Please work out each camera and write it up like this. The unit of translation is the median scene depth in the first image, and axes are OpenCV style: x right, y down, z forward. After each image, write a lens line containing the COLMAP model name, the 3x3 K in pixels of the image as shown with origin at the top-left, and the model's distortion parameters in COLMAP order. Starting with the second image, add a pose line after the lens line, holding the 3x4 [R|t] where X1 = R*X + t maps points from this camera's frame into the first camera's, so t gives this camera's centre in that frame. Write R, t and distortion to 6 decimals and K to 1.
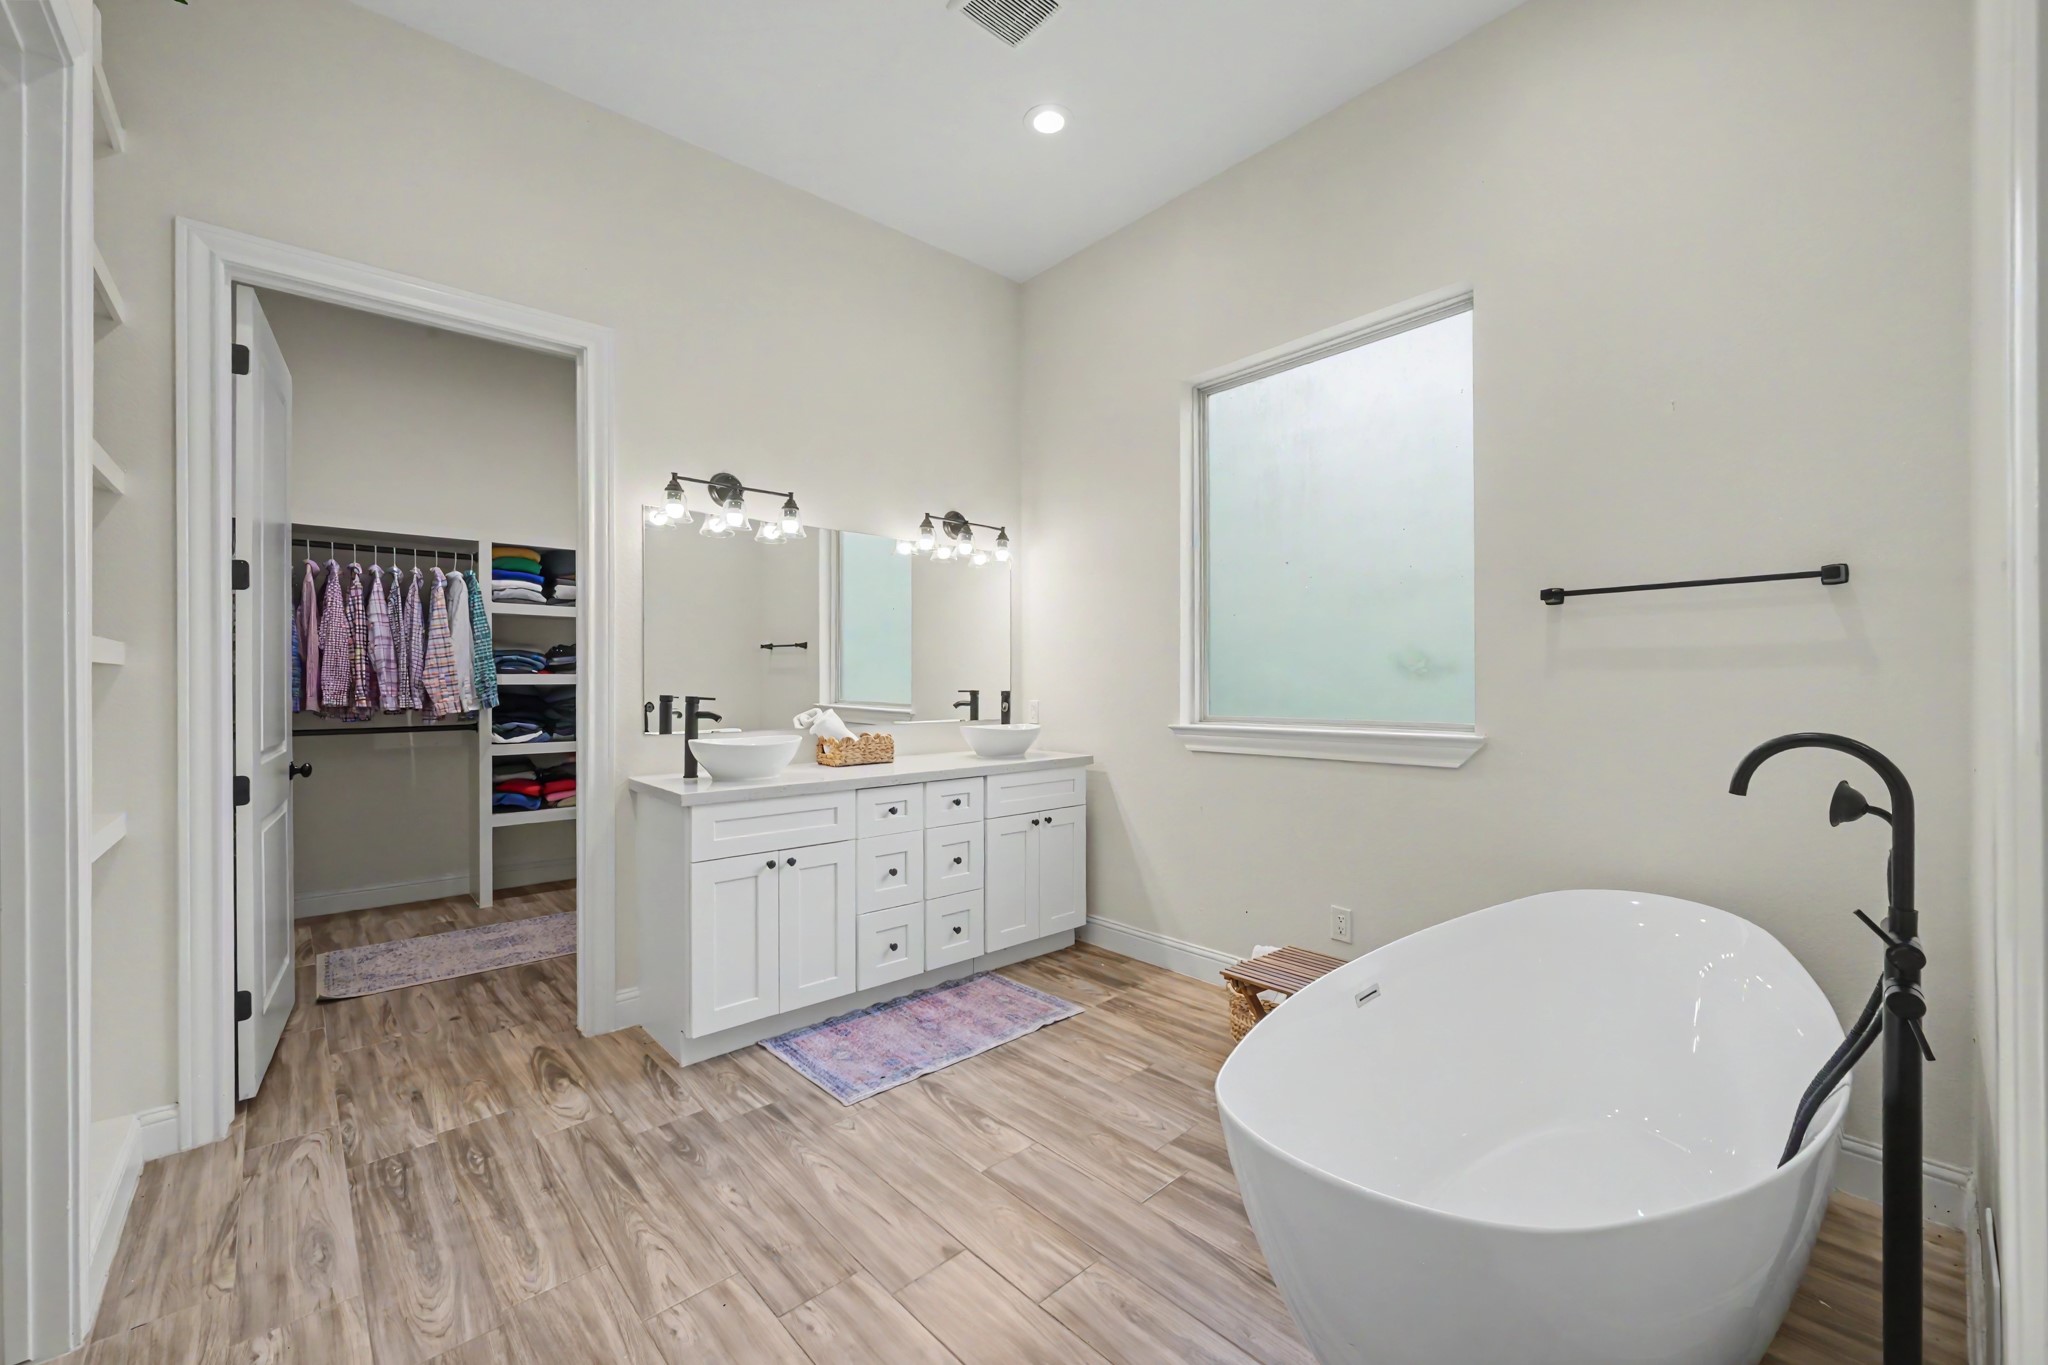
lens RADIAL K [[822.1, 0, 1027.1], [0, 822.1, 688.3], [0, 0, 1]] dist [0.000183, 0.000196]
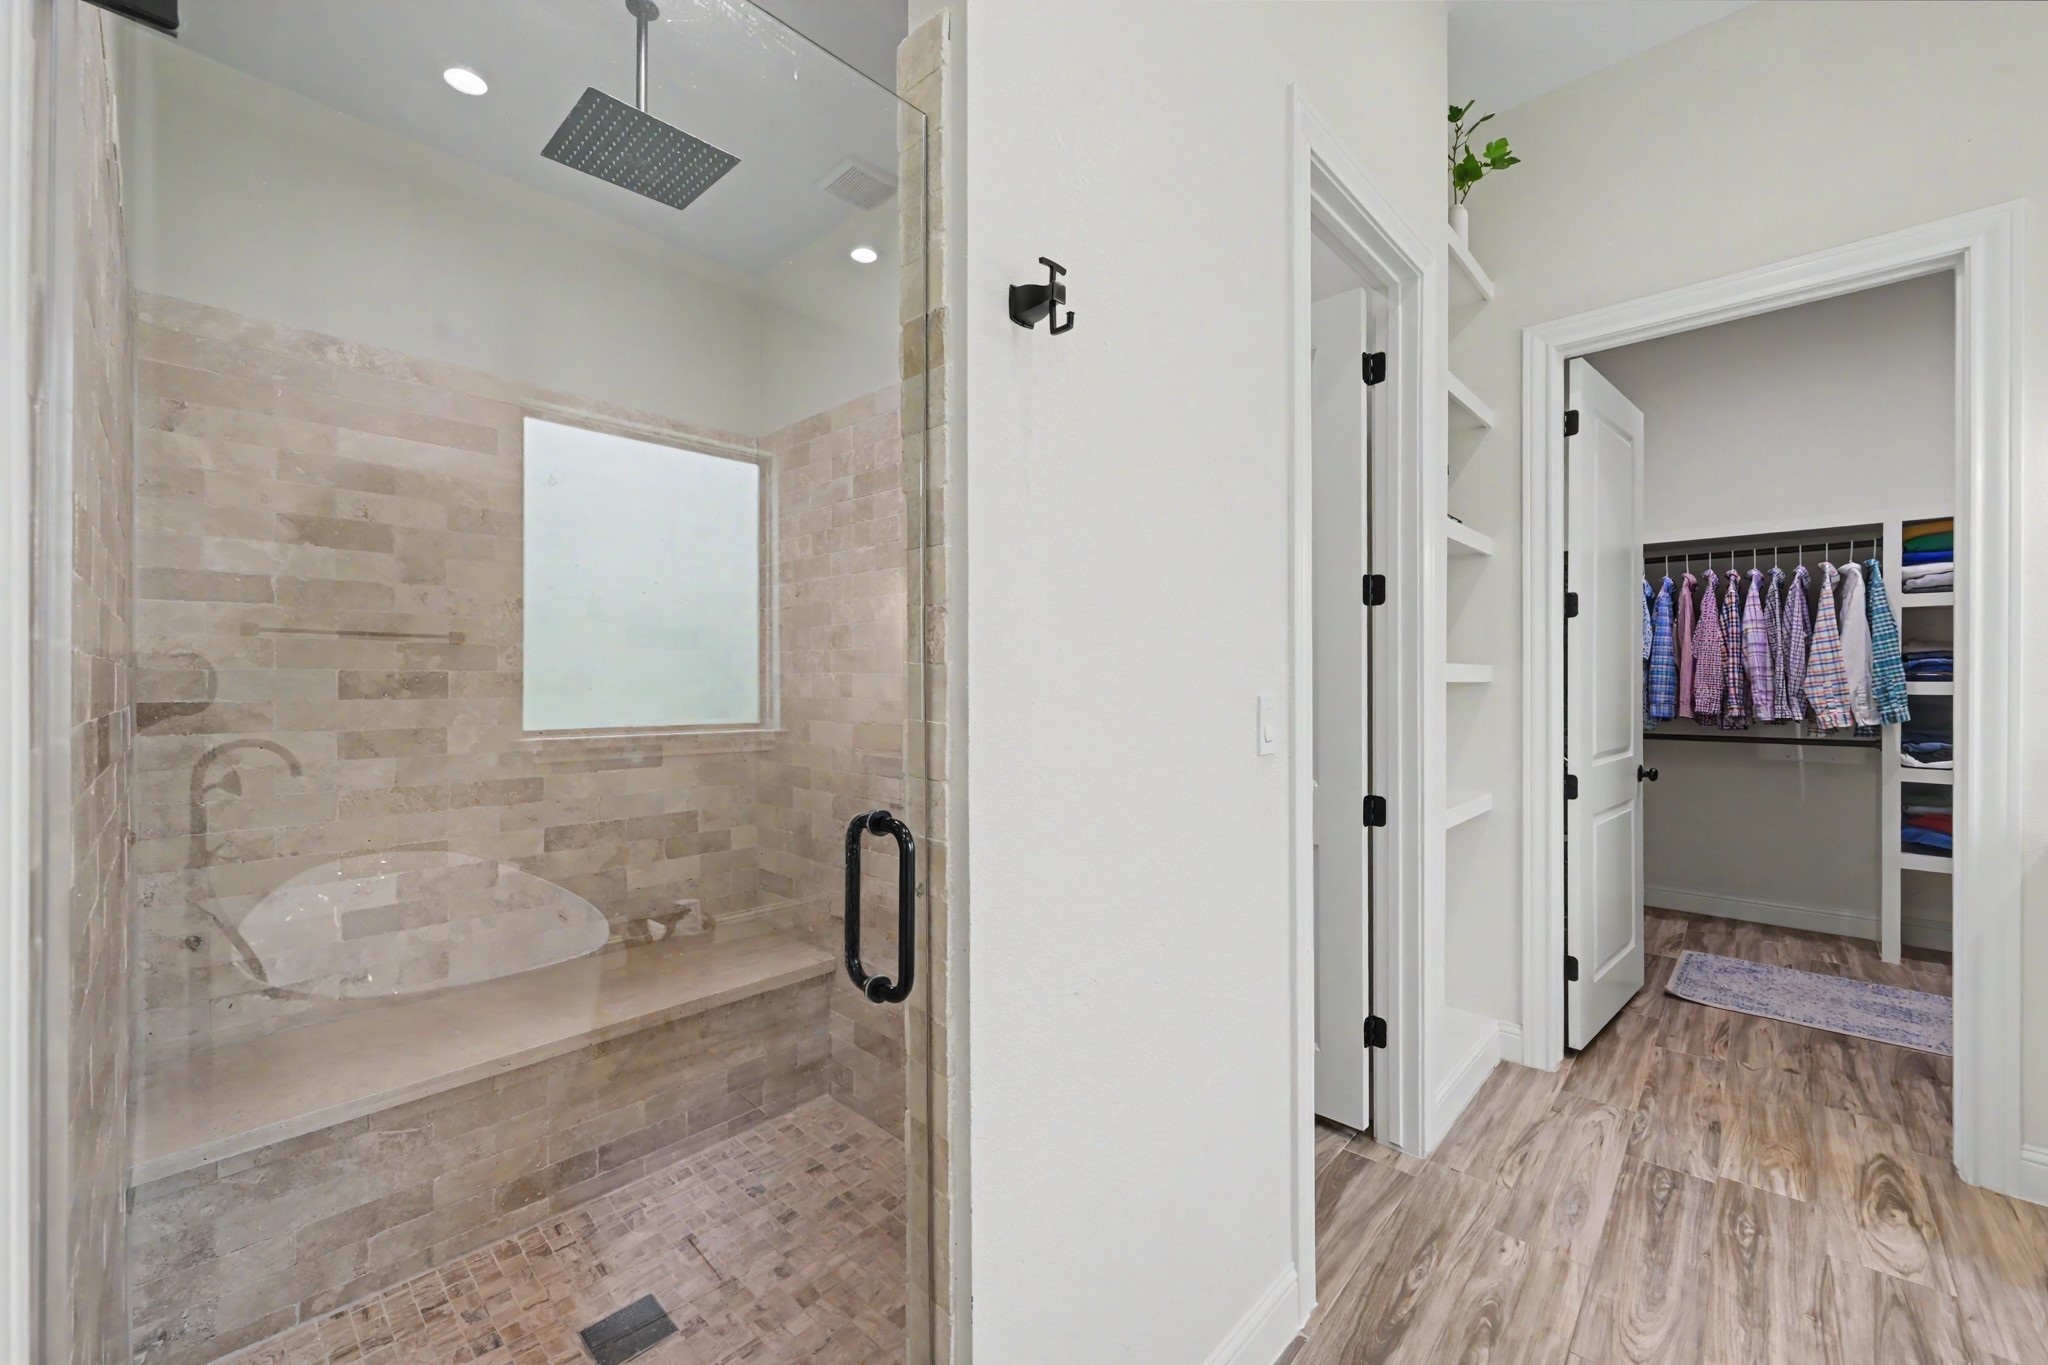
lens RADIAL K [[806.0, 0, 1031.6], [0, 806.0, 686.1], [0, 0, 1]] dist [-0.003057, 0.000412]
pose [[0.091250, 0.010917, -0.995768, 0.107811], [-0.008313, 0.999913, 0.010200, -0.022212], [0.995793, 0.007347, 0.091333, 0.102645]]
